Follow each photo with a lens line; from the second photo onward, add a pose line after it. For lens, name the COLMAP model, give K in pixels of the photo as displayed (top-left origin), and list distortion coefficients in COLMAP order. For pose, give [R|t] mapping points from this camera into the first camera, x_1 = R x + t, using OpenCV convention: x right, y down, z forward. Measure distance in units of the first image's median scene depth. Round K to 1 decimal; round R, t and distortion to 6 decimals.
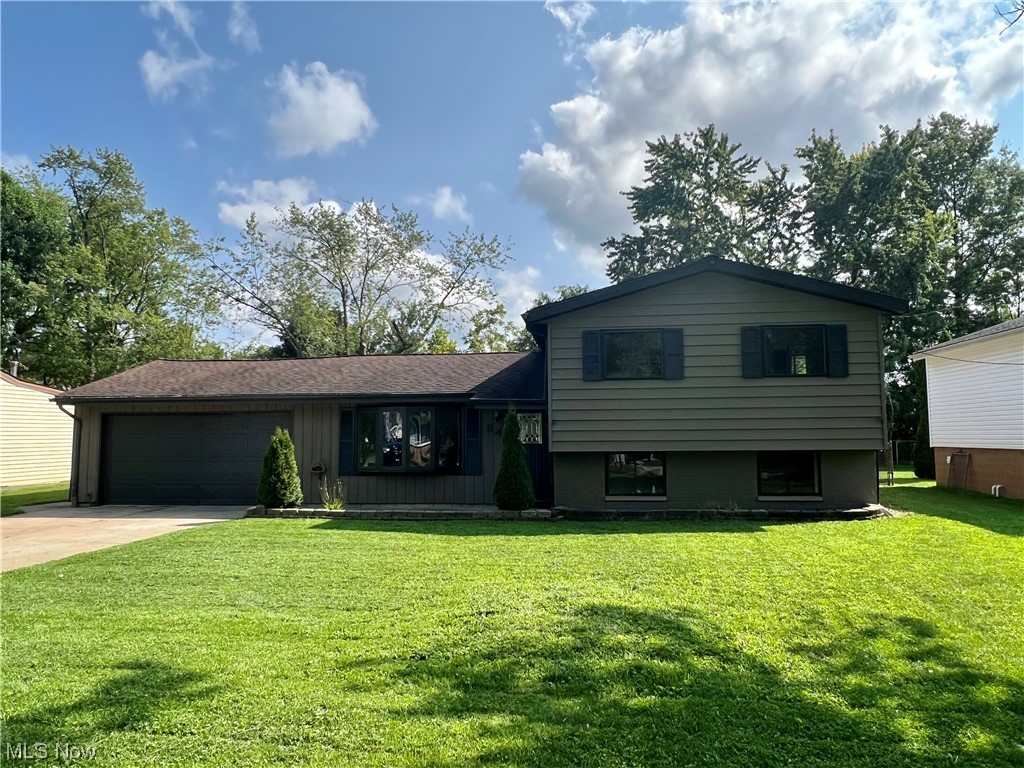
lens RADIAL K [[692.6, 0, 510.7], [0, 692.6, 384.8], [0, 0, 1]] dist [-0.000658, -0.003128]
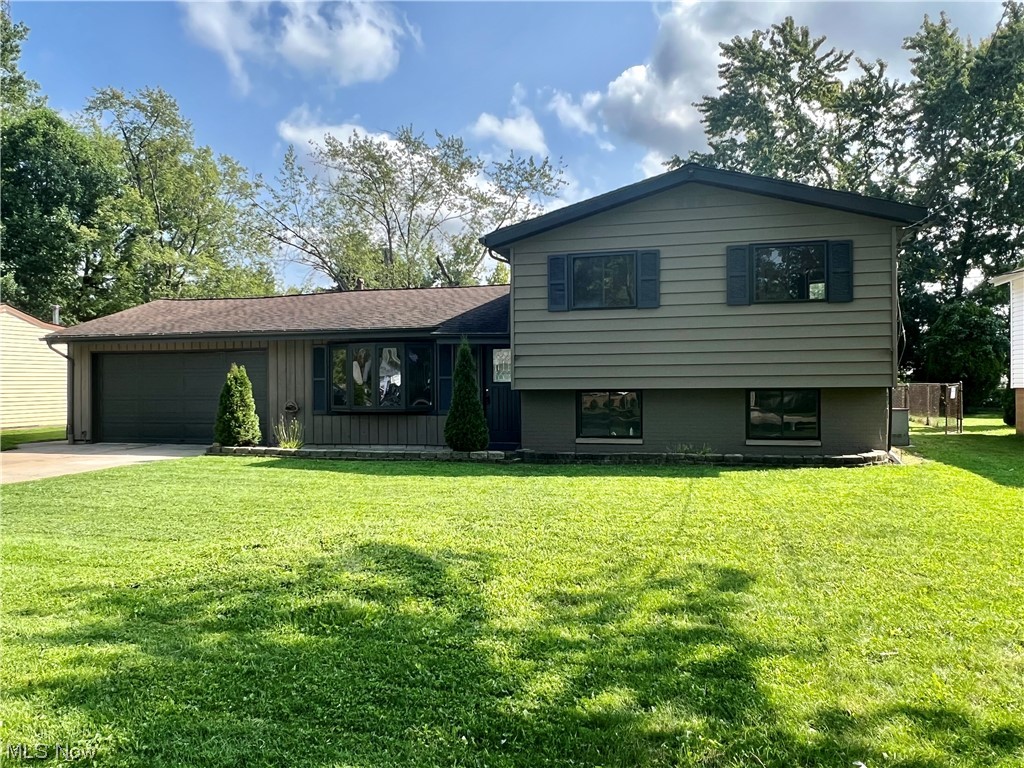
lens RADIAL K [[739.4, 0, 512.0], [0, 739.4, 381.3], [0, 0, 1]] dist [-0.003955, 0.006339]
pose [[0.989332, -0.000811, -0.145676, 0.177157], [0.011279, 0.997409, 0.071043, 0.014474], [0.145241, -0.071928, 0.986778, 0.029477]]
